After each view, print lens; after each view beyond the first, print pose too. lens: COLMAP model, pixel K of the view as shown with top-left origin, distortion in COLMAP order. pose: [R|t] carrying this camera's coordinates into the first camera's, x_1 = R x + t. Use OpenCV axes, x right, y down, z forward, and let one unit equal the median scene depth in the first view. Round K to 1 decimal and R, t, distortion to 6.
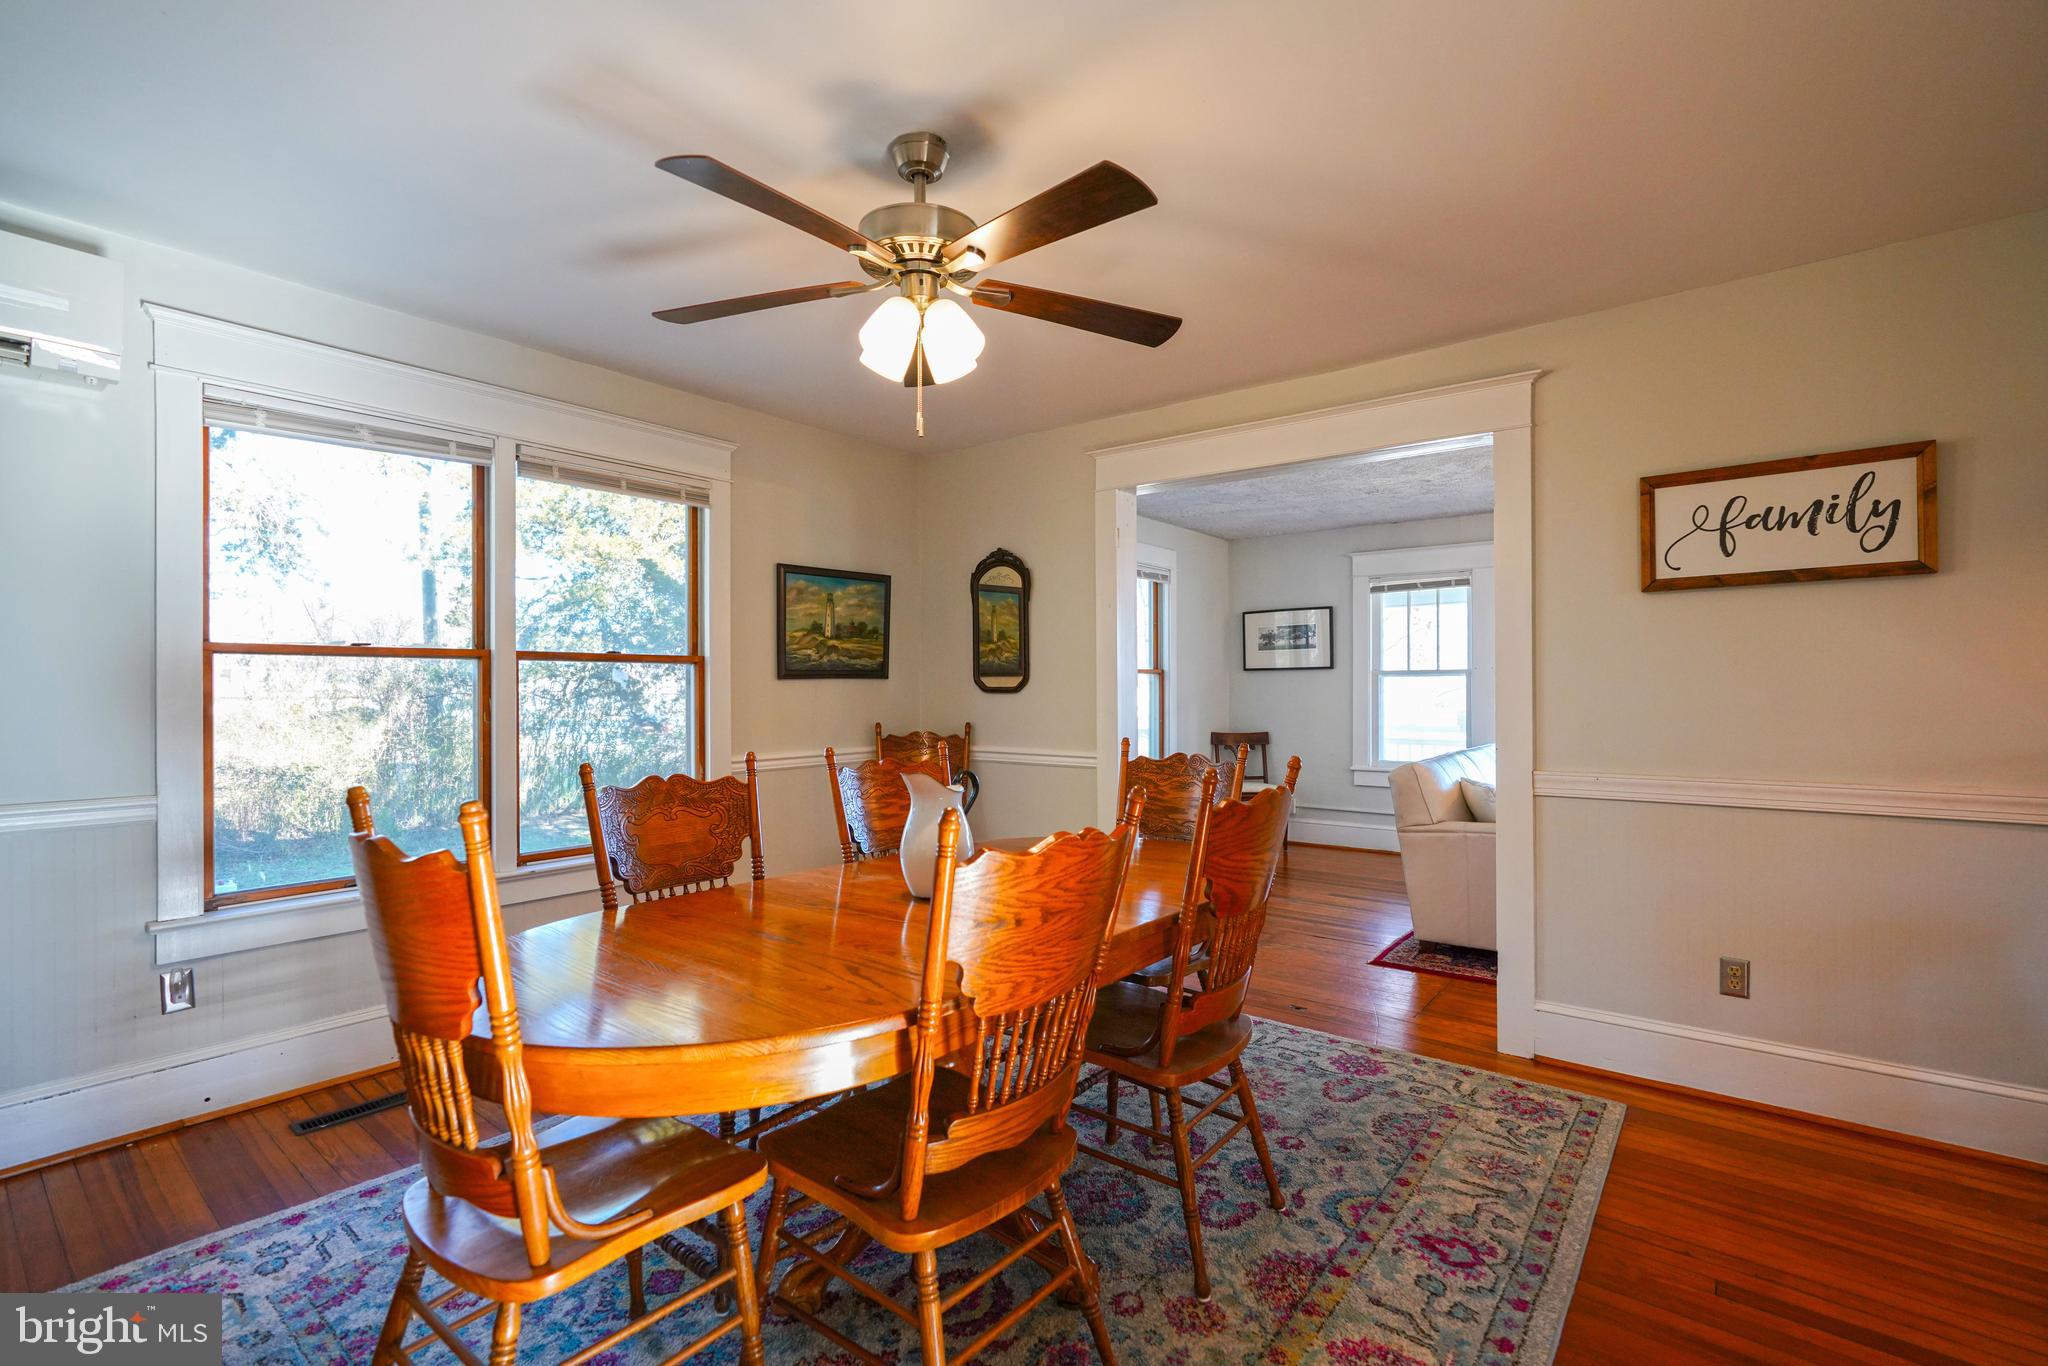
lens RADIAL K [[917.6, 0, 1012.0], [0, 917.6, 686.0], [0, 0, 1]] dist [-0.014602, 0.006425]
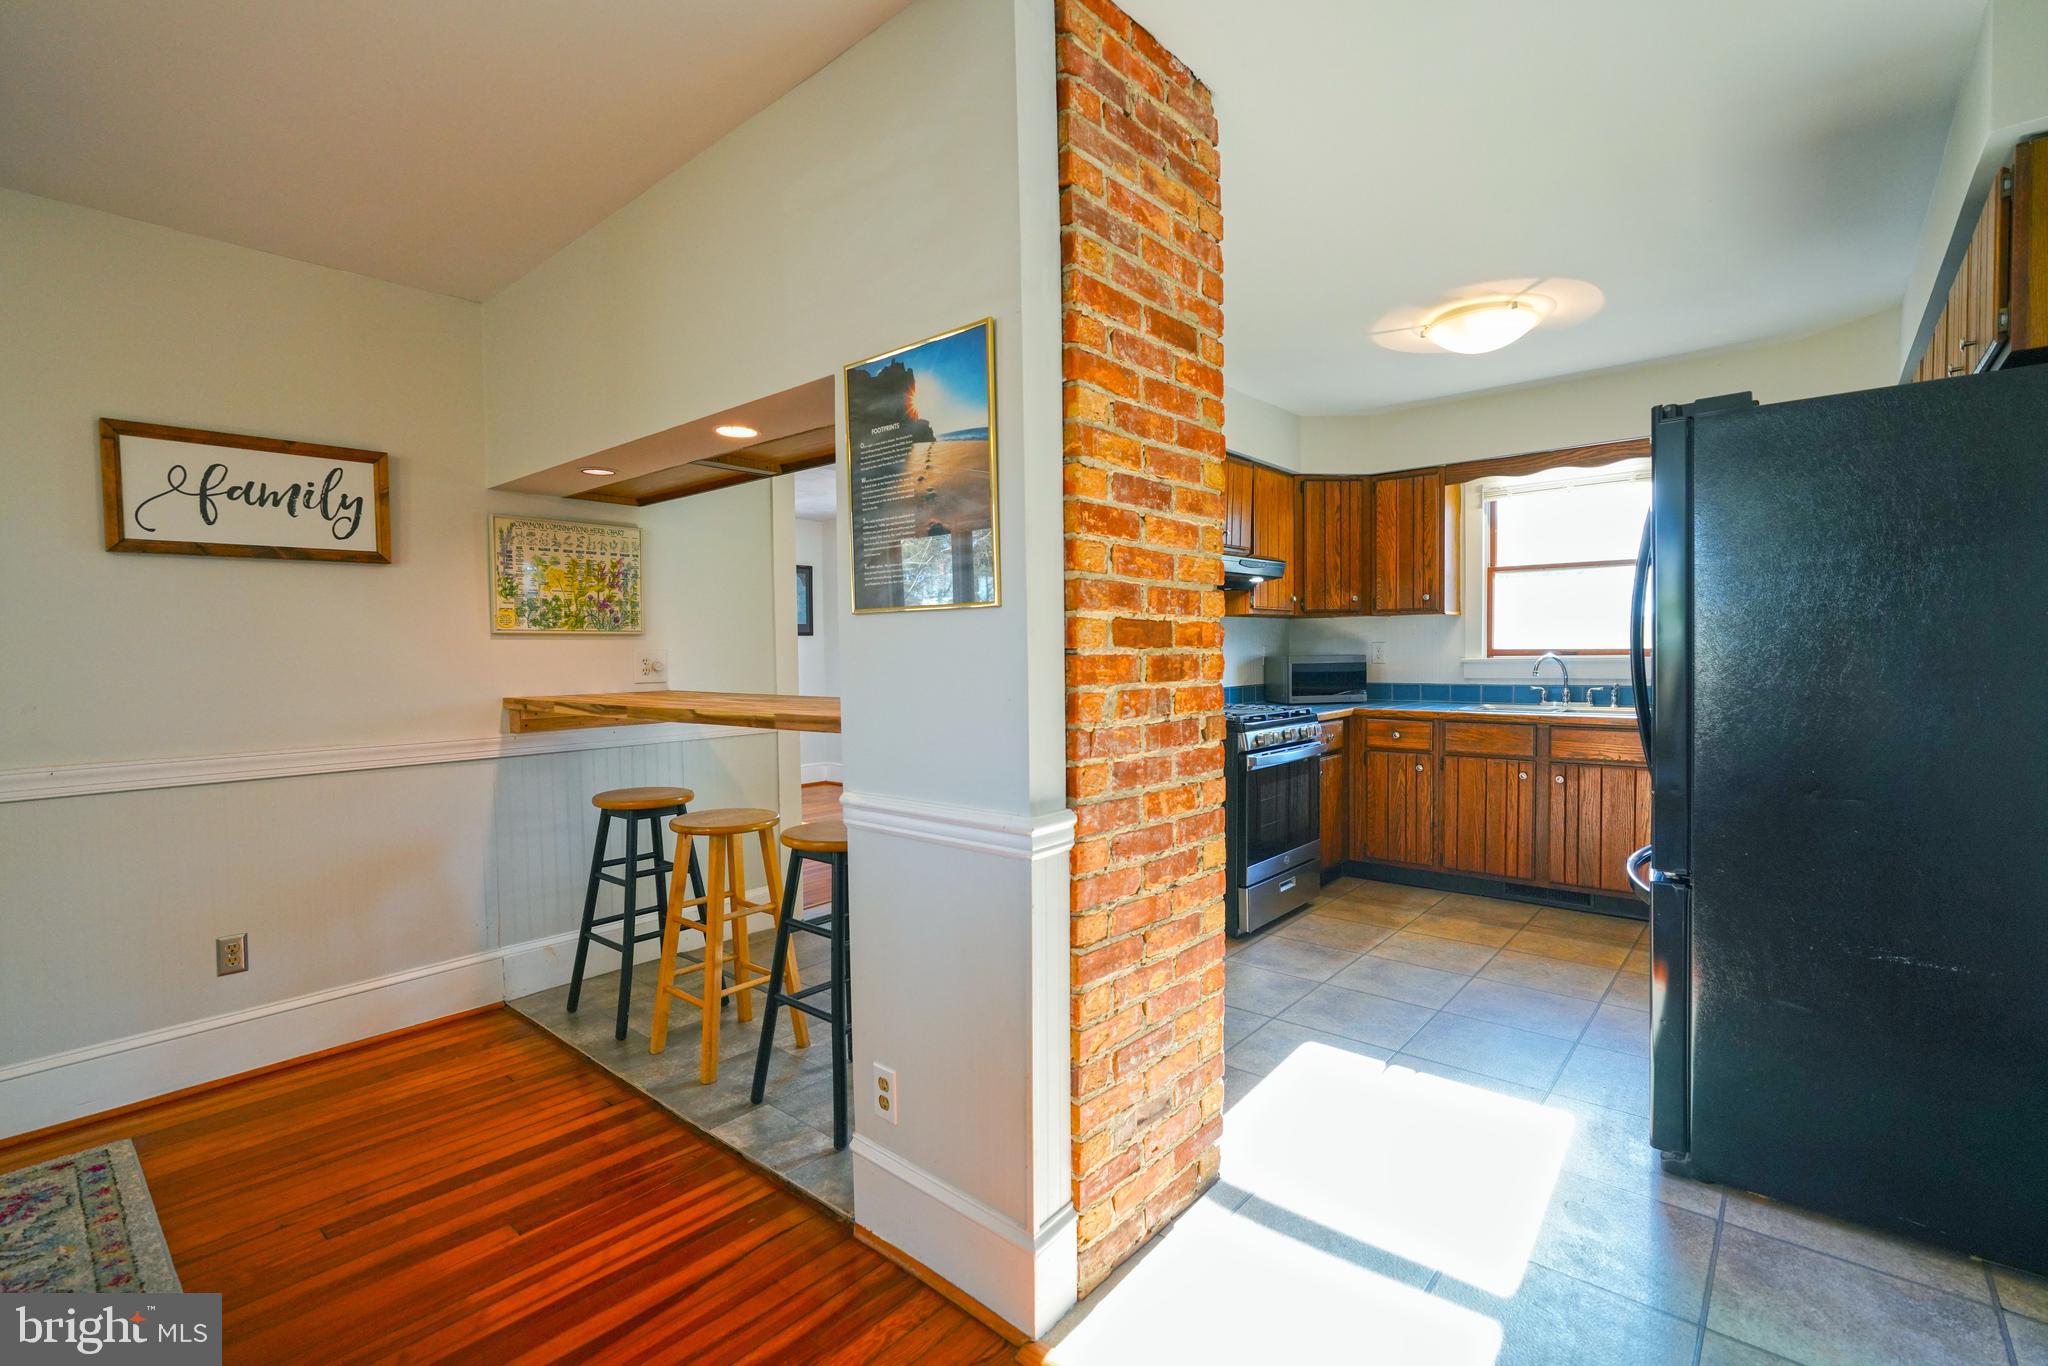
lens RADIAL K [[917.6, 0, 1018.6], [0, 917.6, 683.2], [0, 0, 1]] dist [-0.014602, 0.006425]
pose [[0.034820, -0.032114, 0.998878, -0.148525], [0.008653, 0.999456, 0.031831, 0.002172], [-0.999356, 0.007535, 0.035078, 0.109377]]
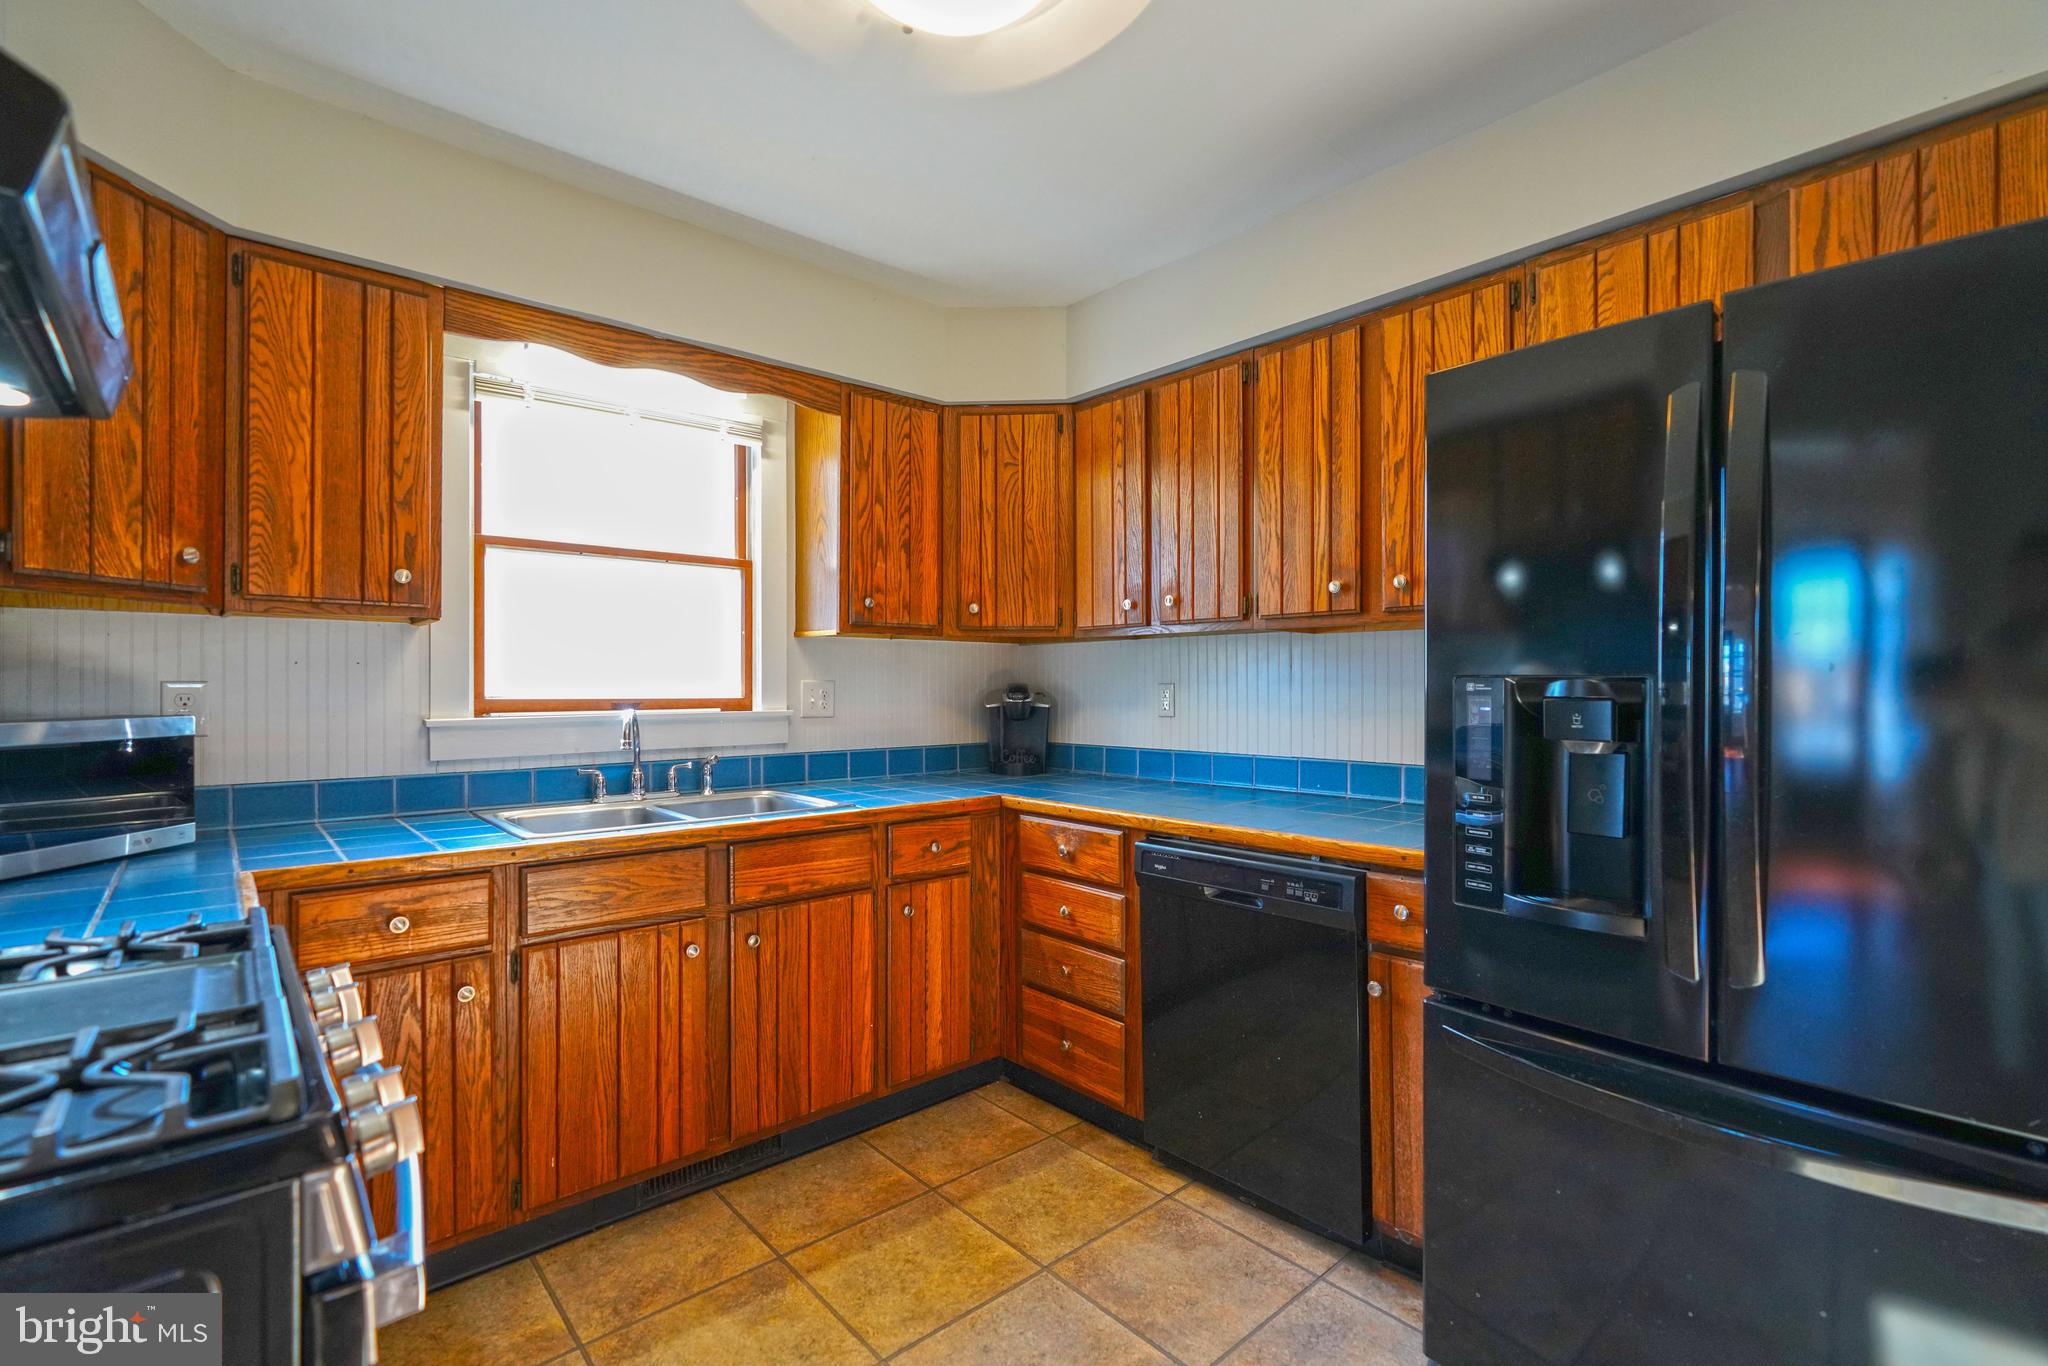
lens RADIAL K [[917.6, 0, 1018.8], [0, 917.6, 685.3], [0, 0, 1]] dist [-0.014602, 0.006425]
pose [[-0.986498, 0.007321, 0.163607, 0.993177], [0.006341, 0.999959, -0.006511, -0.003829], [-0.163648, -0.005386, -0.986504, 0.037084]]
